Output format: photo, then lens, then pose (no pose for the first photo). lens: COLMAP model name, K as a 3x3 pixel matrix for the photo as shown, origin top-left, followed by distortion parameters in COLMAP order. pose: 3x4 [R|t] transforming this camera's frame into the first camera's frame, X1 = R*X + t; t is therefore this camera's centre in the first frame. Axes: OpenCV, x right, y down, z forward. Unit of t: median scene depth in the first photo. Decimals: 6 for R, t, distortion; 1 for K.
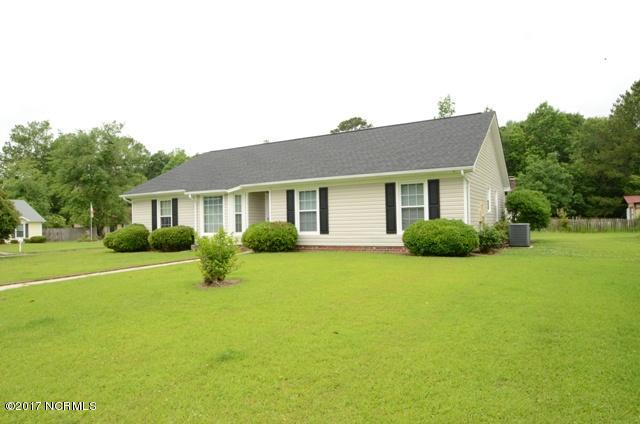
lens RADIAL K [[454.6, 0, 320.0], [0, 454.6, 212.0], [0, 0, 1]] dist [-0.075734, 0.000715]
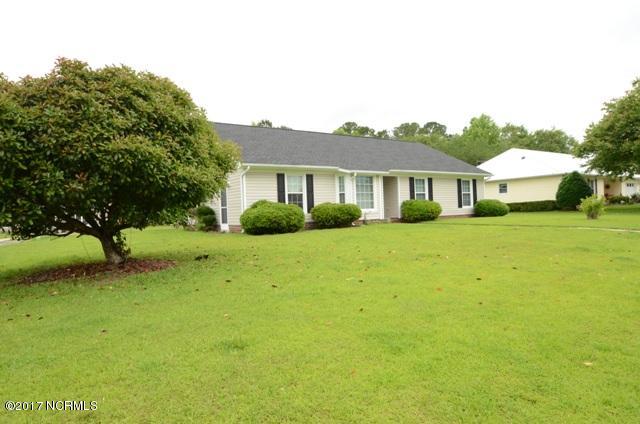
lens RADIAL K [[383.8, 0, 319.2], [0, 383.8, 201.5], [0, 0, 1]] dist [0.000004, 0.000033]
pose [[0.429124, 0.021471, 0.902990, -1.167774], [-0.012391, 0.999763, -0.017883, 0.046876], [-0.903160, -0.003515, 0.429289, 0.704757]]
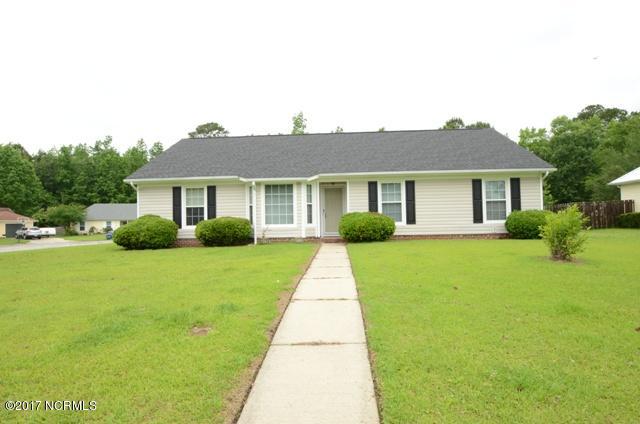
lens RADIAL K [[388.5, 0, 320.0], [0, 388.5, 212.0], [0, 0, 1]] dist [-0.006089, -0.000643]
pose [[0.884339, 0.012743, 0.466672, -0.543296], [-0.012063, 0.999917, -0.004444, 0.023924], [-0.466690, -0.001700, 0.884419, 0.260532]]
